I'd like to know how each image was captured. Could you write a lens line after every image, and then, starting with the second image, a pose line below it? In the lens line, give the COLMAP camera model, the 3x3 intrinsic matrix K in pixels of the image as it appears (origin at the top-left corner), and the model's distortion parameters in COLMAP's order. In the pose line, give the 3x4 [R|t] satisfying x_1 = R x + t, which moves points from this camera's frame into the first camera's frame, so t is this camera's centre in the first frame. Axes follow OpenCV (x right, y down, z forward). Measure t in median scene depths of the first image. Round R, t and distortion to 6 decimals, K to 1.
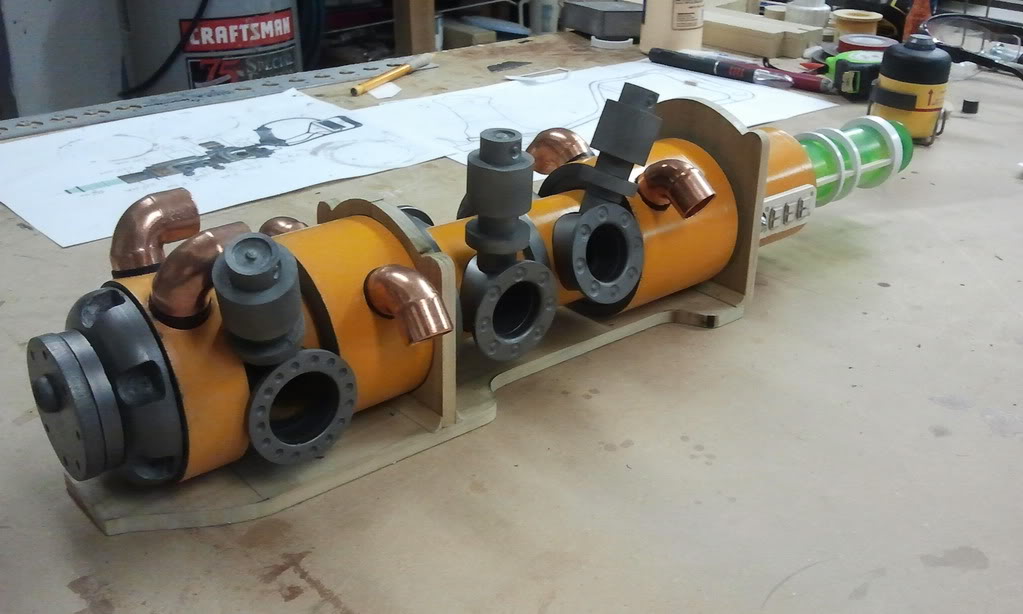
lens RADIAL K [[1088.7, 0, 533.3], [0, 1088.7, 308.7], [0, 0, 1]] dist [0.098622, -0.464403]
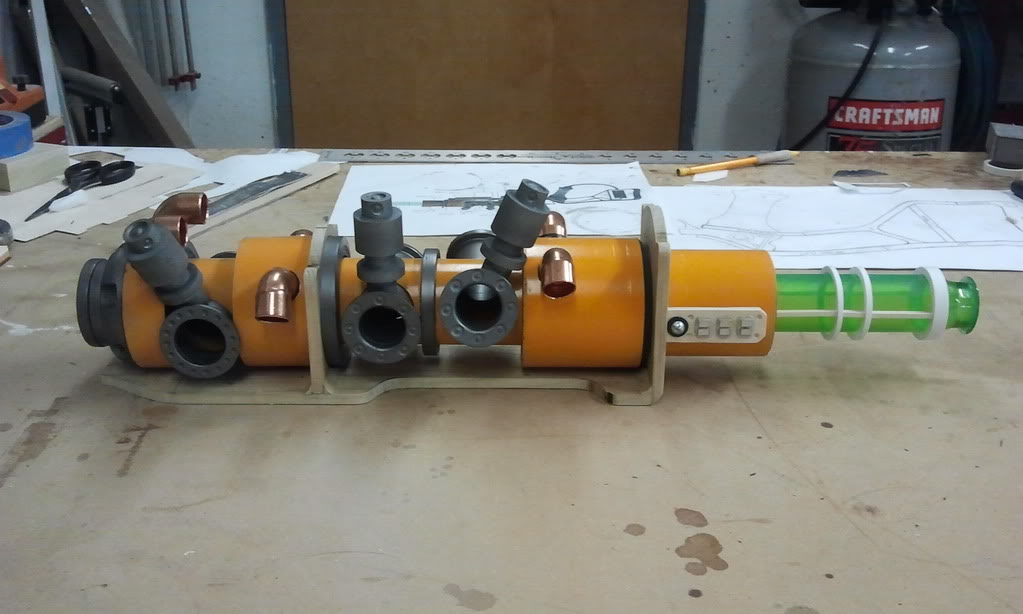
lens RADIAL K [[1088.7, 0, 533.3], [0, 1088.7, 308.7], [0, 0, 1]] dist [0.098622, -0.464403]
pose [[0.762052, 0.230099, -0.605253, 0.150131], [-0.268069, 0.962976, 0.028579, -0.017473], [0.589420, 0.140471, 0.795520, 0.005732]]
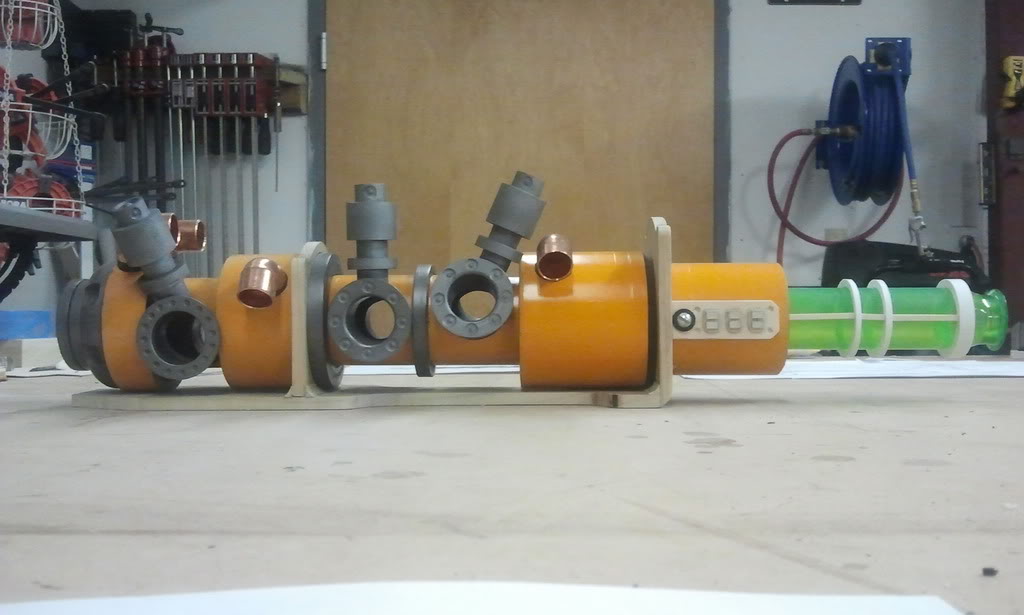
lens RADIAL K [[1089.8, 0, 533.8], [0, 1089.8, 309.2], [0, 0, 1]] dist [0.098622, -0.464403]
pose [[0.742908, -0.024444, -0.668947, 0.157247], [-0.261863, 0.909082, -0.324034, 0.056787], [0.616049, 0.415900, 0.668963, 0.041444]]
